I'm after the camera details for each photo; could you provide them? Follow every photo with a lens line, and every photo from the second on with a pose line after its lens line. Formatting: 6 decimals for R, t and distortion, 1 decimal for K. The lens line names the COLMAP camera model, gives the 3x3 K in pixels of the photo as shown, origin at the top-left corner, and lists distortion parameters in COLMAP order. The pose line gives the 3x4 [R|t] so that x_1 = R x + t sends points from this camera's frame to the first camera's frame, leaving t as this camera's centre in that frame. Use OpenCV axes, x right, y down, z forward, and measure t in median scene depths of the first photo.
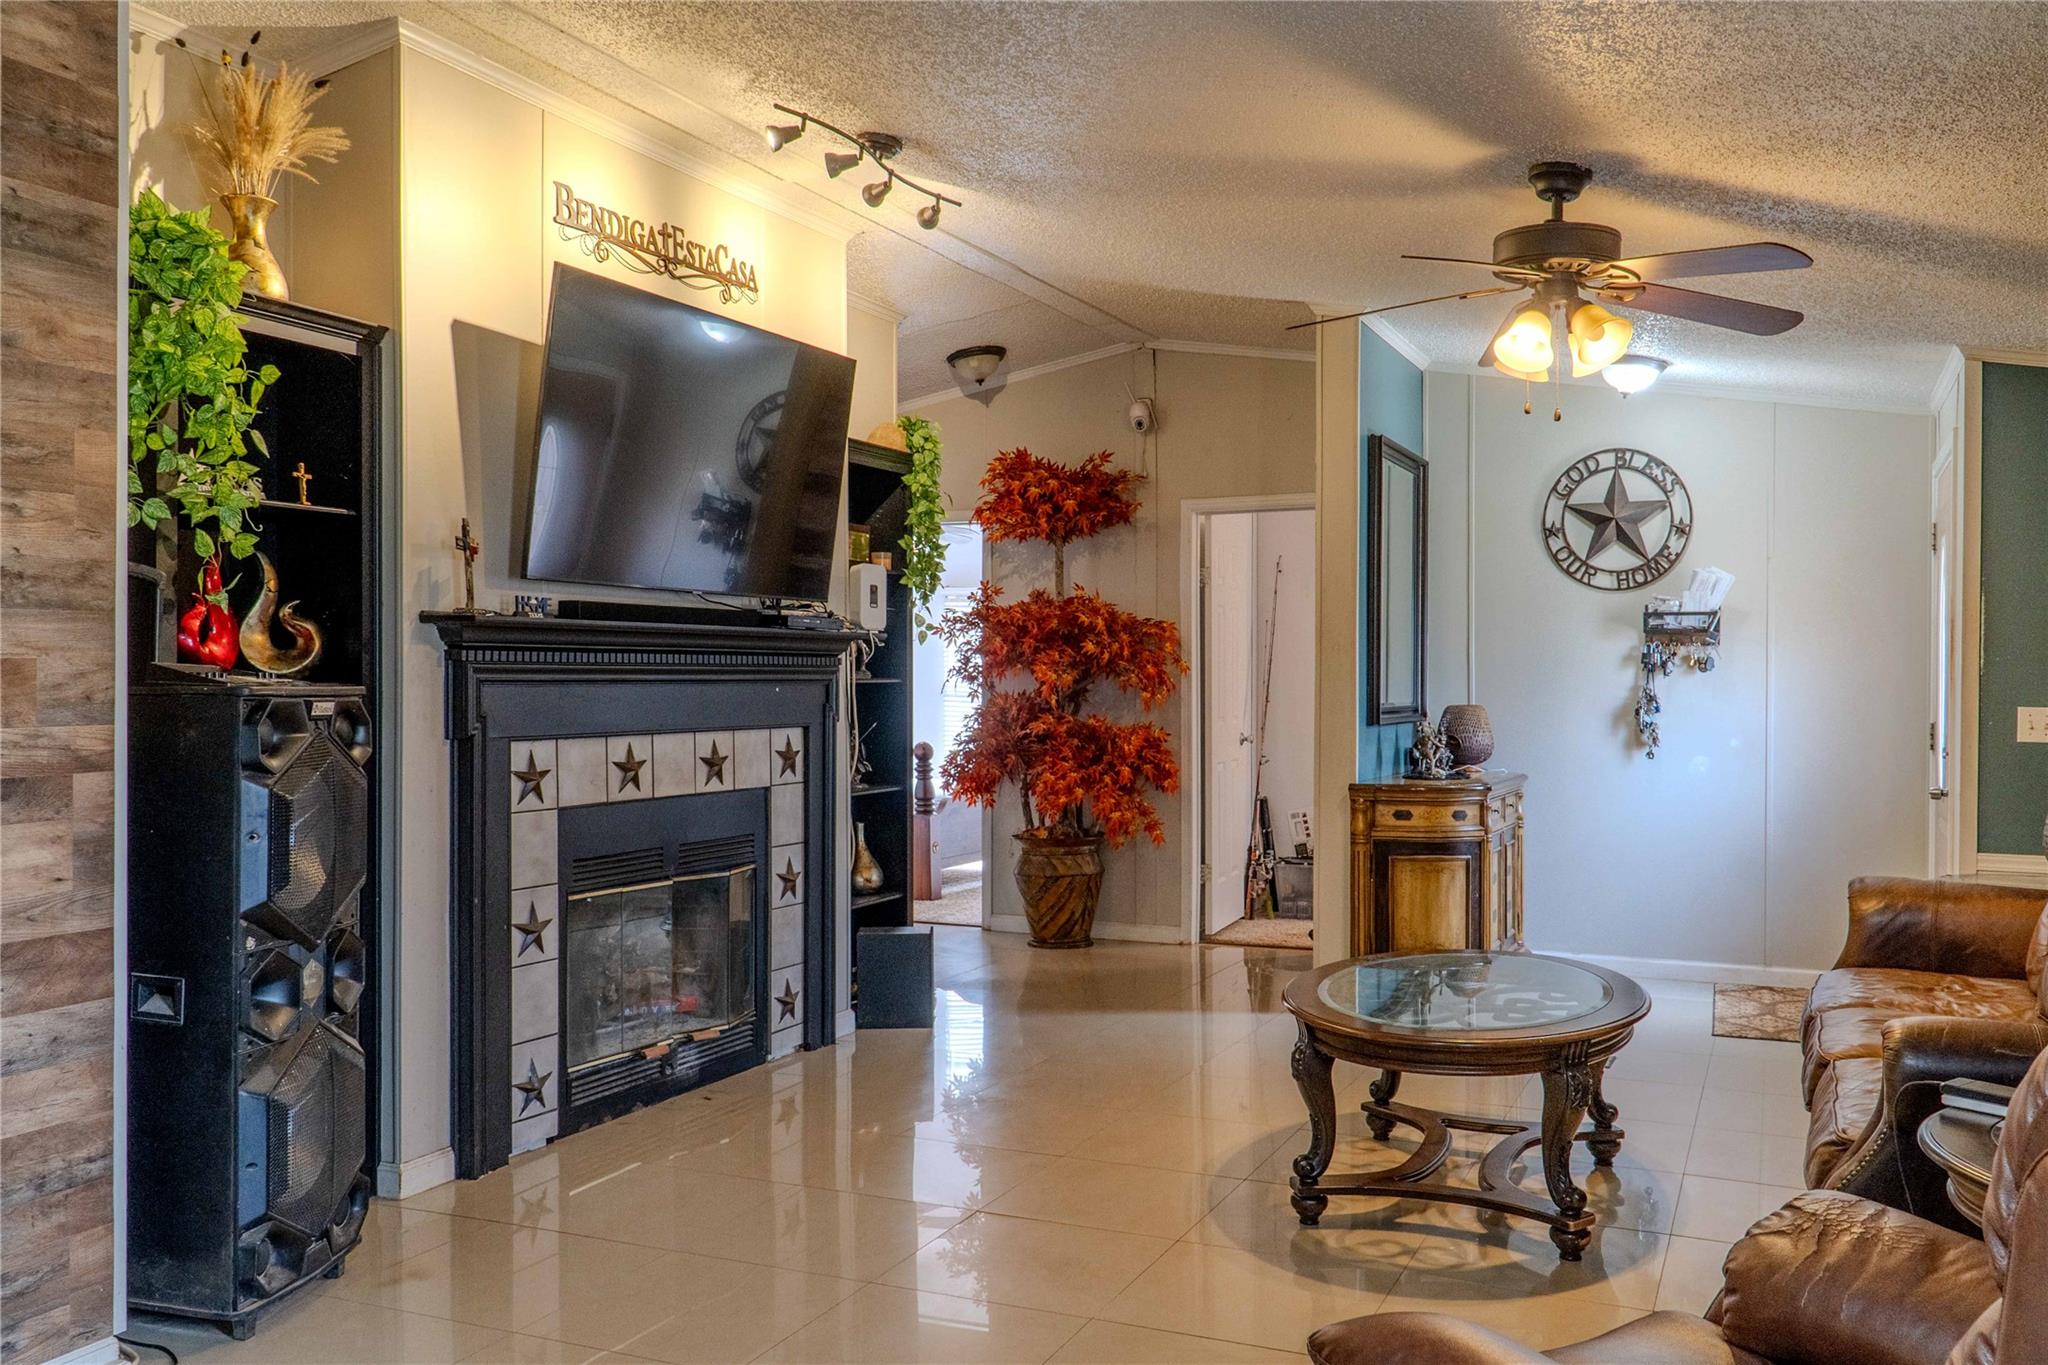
lens RADIAL K [[1654.7, 0, 1027.2], [0, 1654.7, 676.2], [0, 0, 1]] dist [-0.002046, 0.004754]
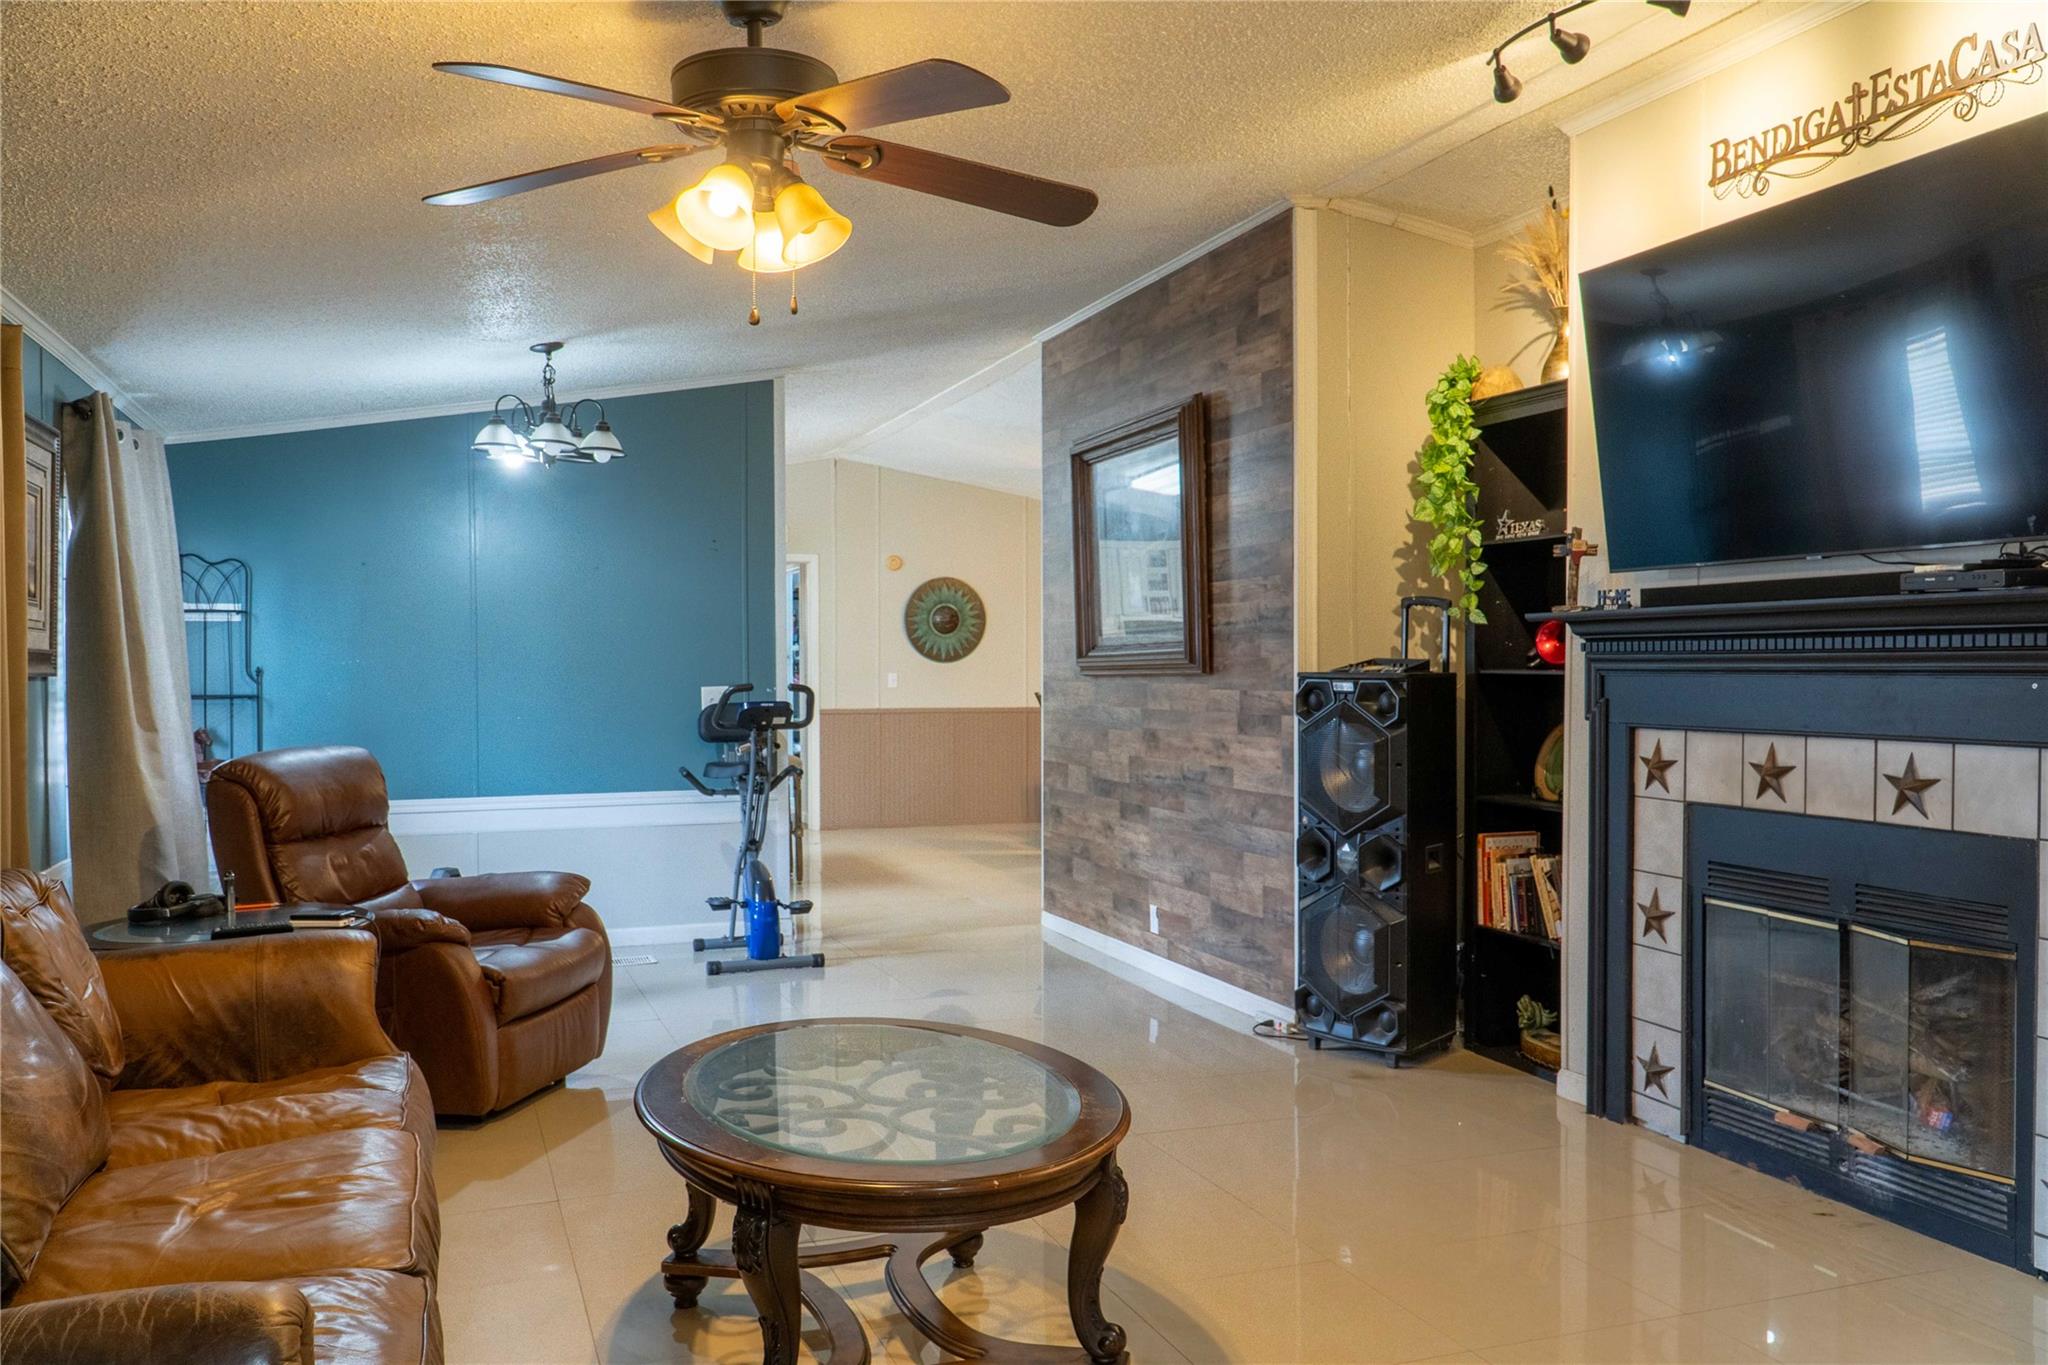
lens RADIAL K [[1654.7, 0, 1024.2], [0, 1654.7, 682.8], [0, 0, 1]] dist [-0.002046, 0.004754]
pose [[-0.704643, 0.008499, -0.709511, 0.654211], [0.001894, 0.999947, 0.010097, -0.000301], [0.709560, 0.005771, -0.704622, 1.361625]]
